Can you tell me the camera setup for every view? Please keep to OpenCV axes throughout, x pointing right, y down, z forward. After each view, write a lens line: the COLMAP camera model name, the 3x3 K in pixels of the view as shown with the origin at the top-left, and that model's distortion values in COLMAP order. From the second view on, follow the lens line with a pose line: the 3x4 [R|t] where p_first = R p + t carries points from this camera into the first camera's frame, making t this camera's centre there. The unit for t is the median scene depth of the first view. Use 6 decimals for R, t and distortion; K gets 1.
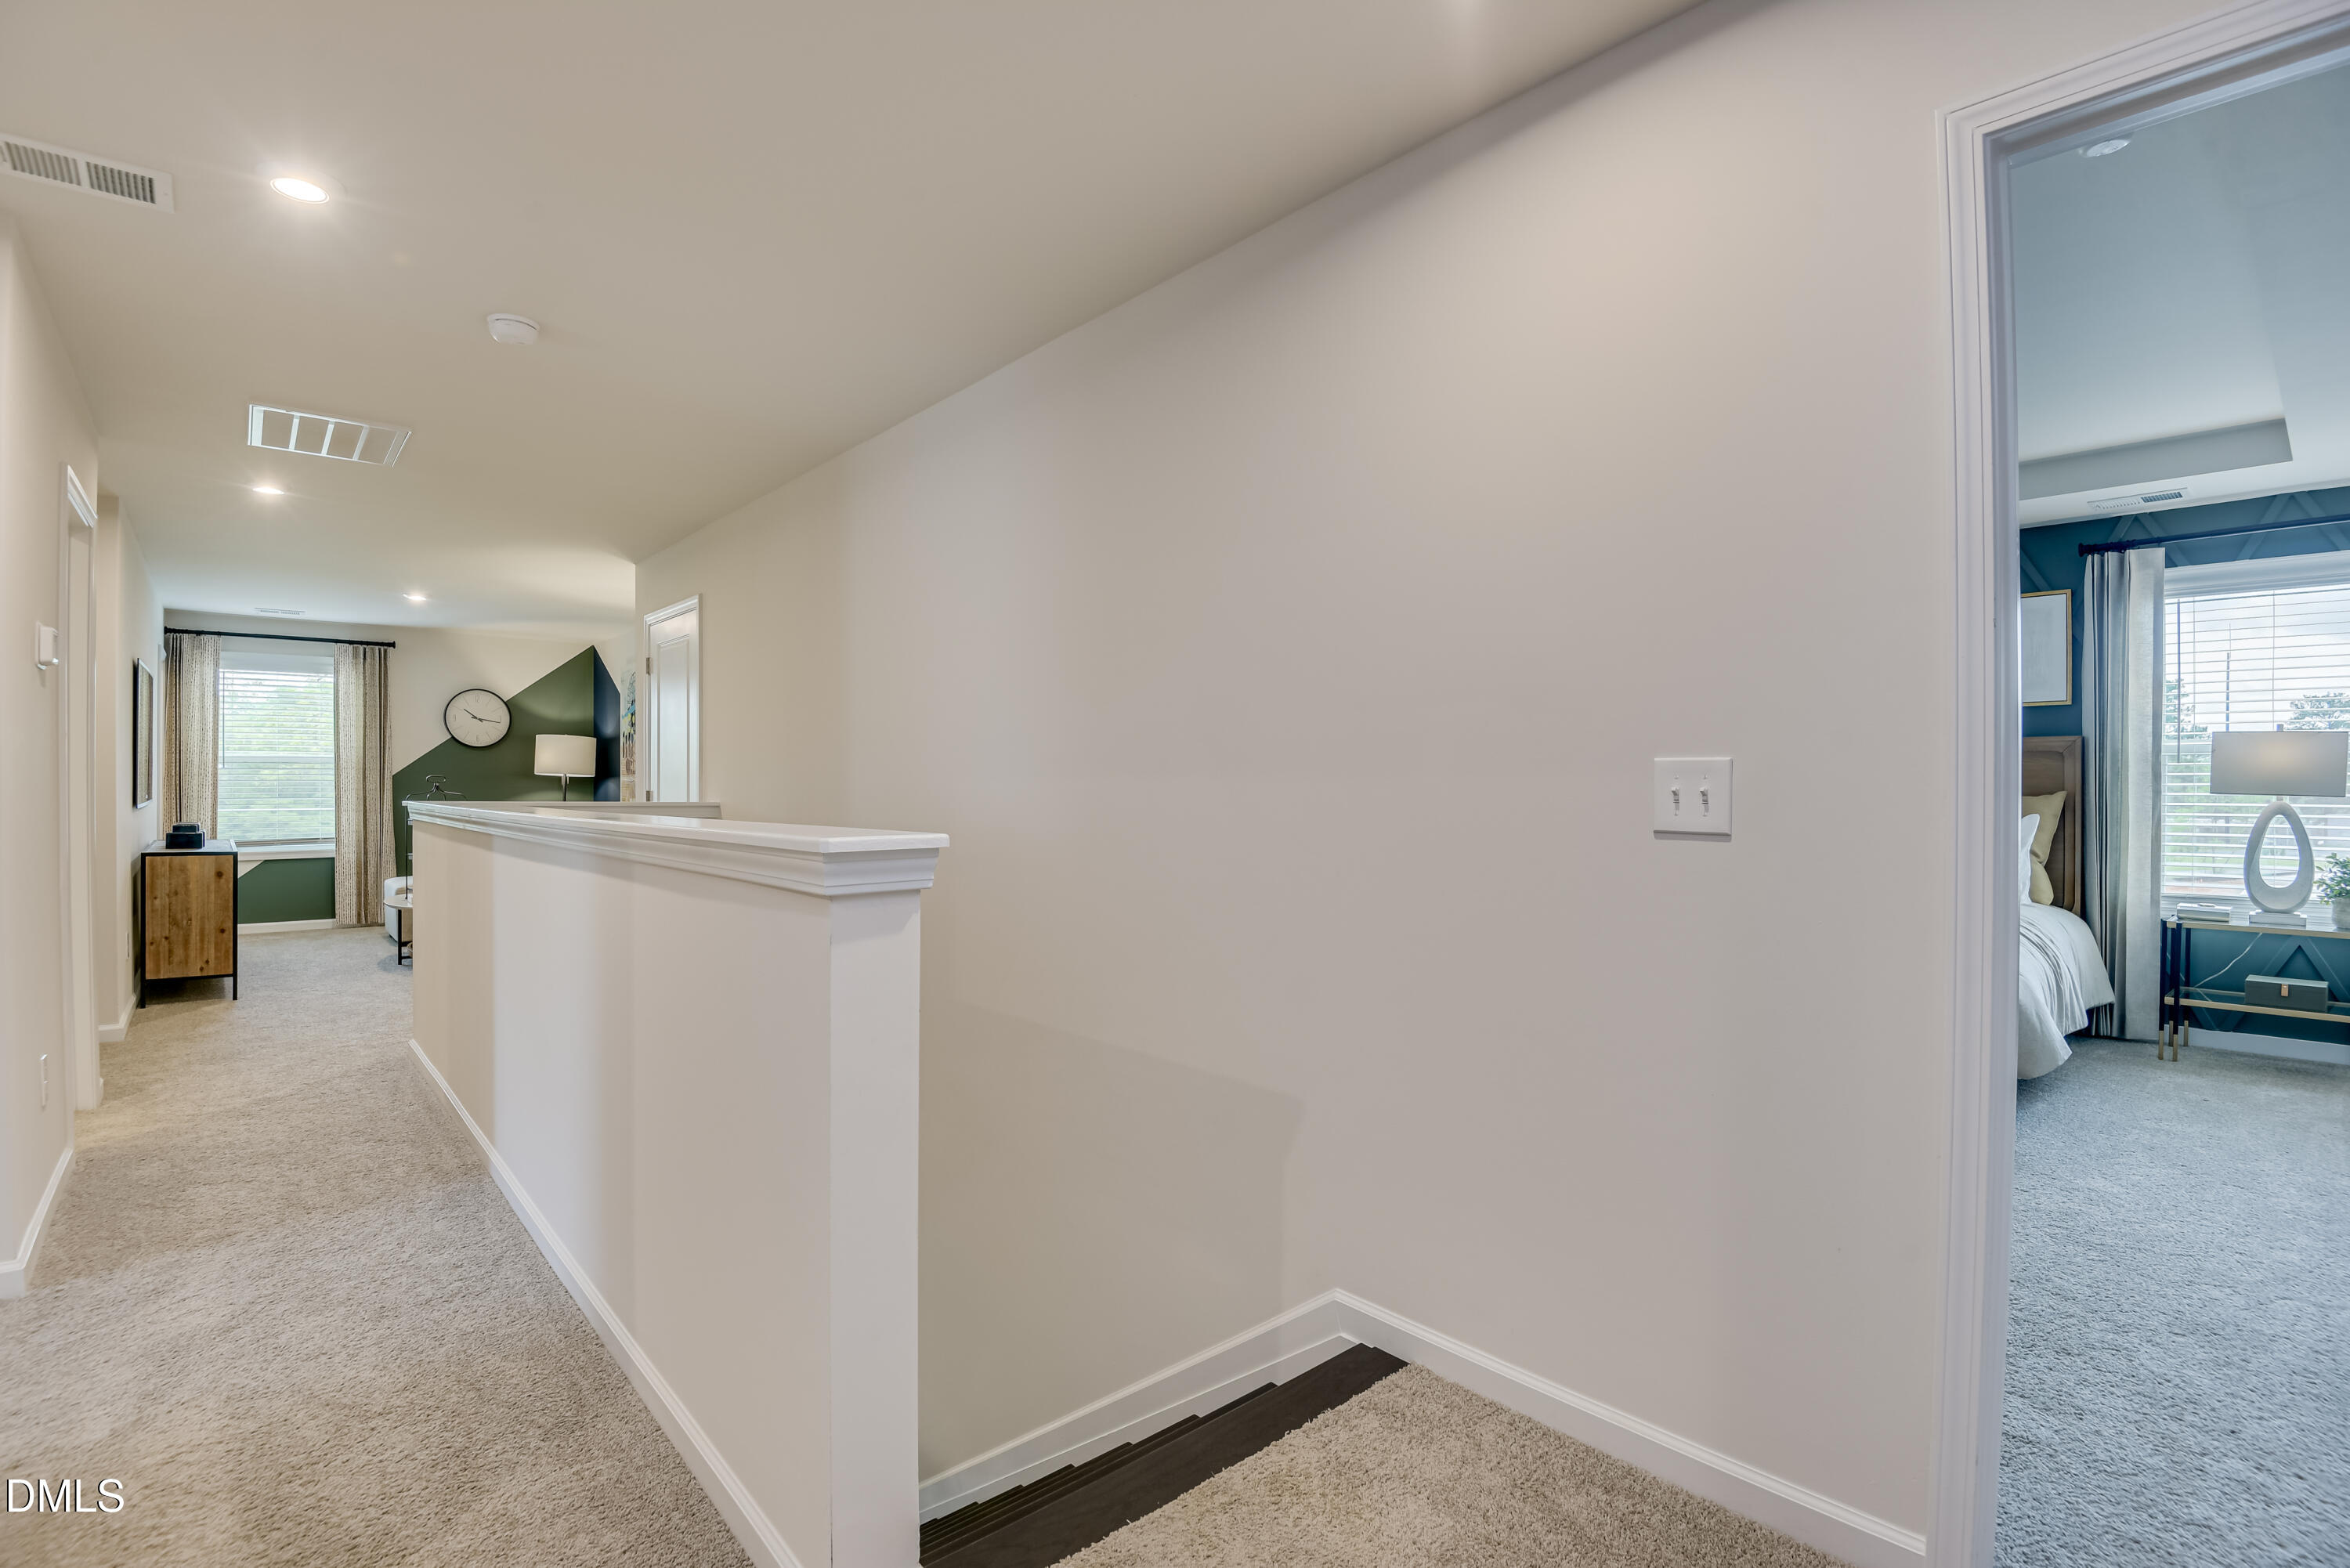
lens RADIAL K [[1093.4, 0, 1157.8], [0, 1093.4, 788.7], [0, 0, 1]] dist [-0.027267, -0.007508]
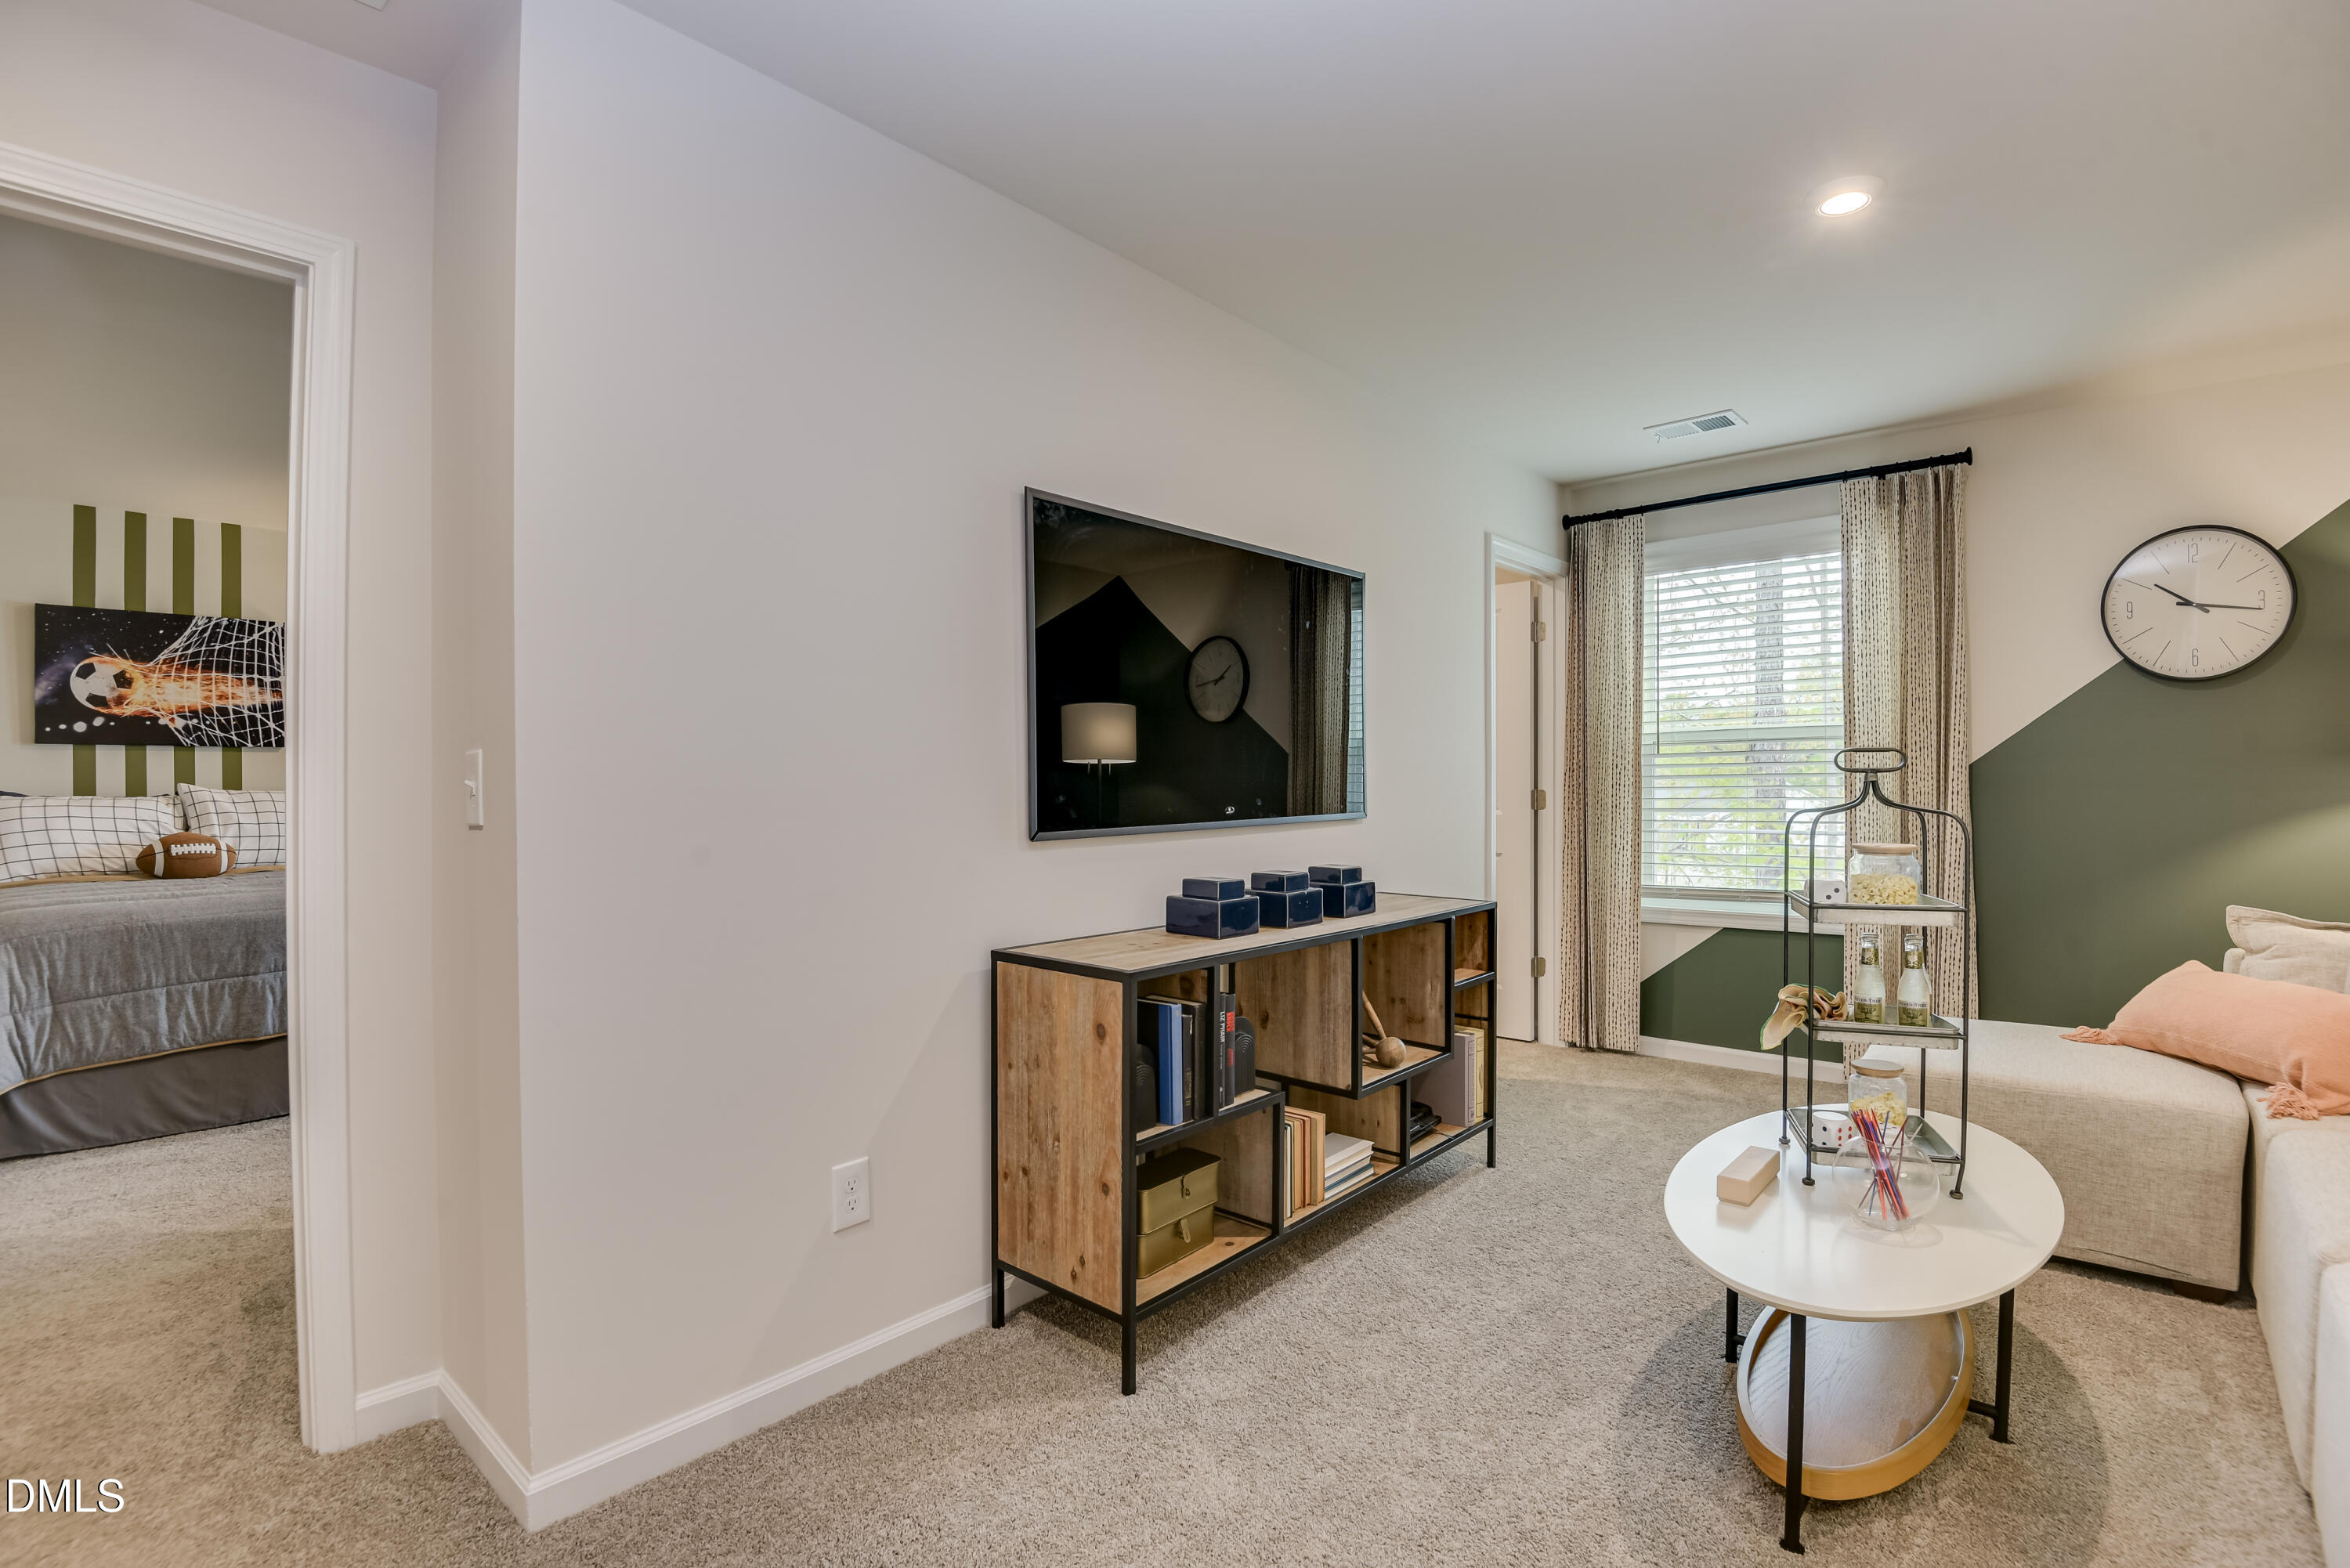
lens RADIAL K [[1093.4, 0, 1155.3], [0, 1093.4, 793.1], [0, 0, 1]] dist [-0.027267, -0.007508]
pose [[0.127424, 0.002185, -0.991846, -0.357962], [0.000895, 0.999997, 0.002318, -0.001041], [0.991848, -0.001183, 0.127422, 0.679849]]
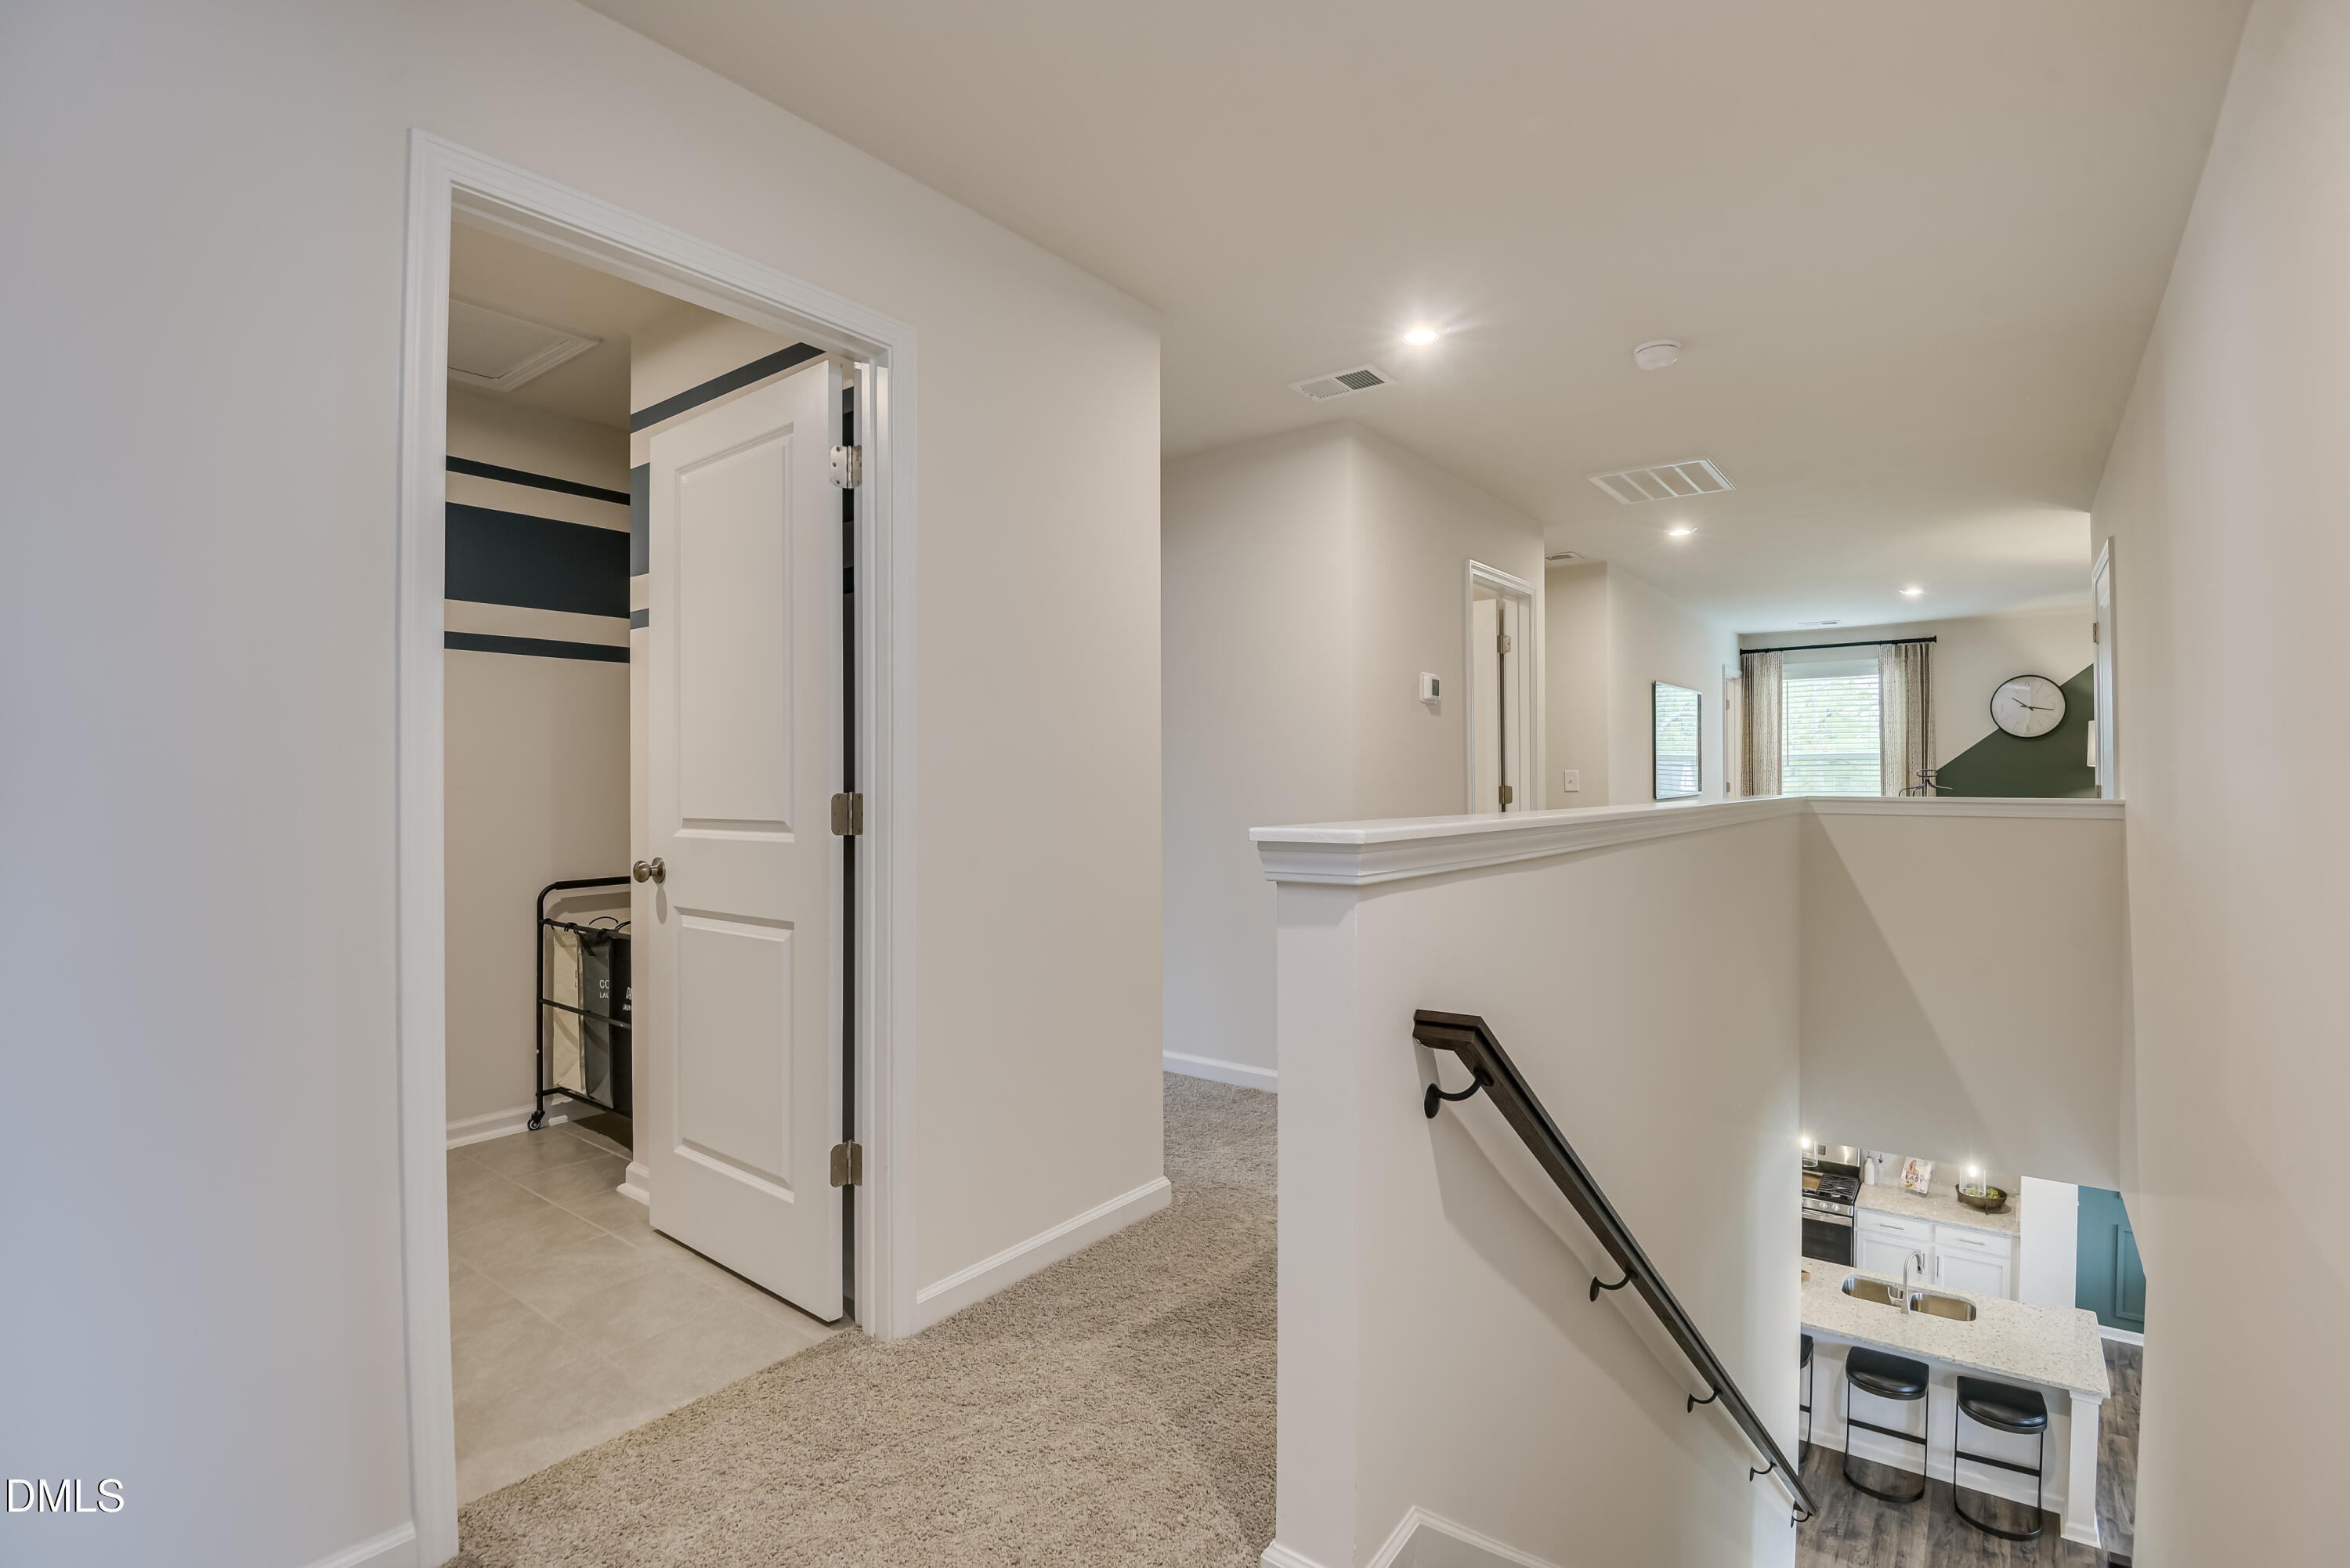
lens RADIAL K [[1093.4, 0, 1169.7], [0, 1093.4, 770.2], [0, 0, 1]] dist [-0.027267, -0.007508]
pose [[0.208351, -0.015051, -0.977938, 0.124561], [0.002995, 0.999887, -0.014750, 0.000170], [0.978049, 0.000144, 0.208373, 0.108208]]
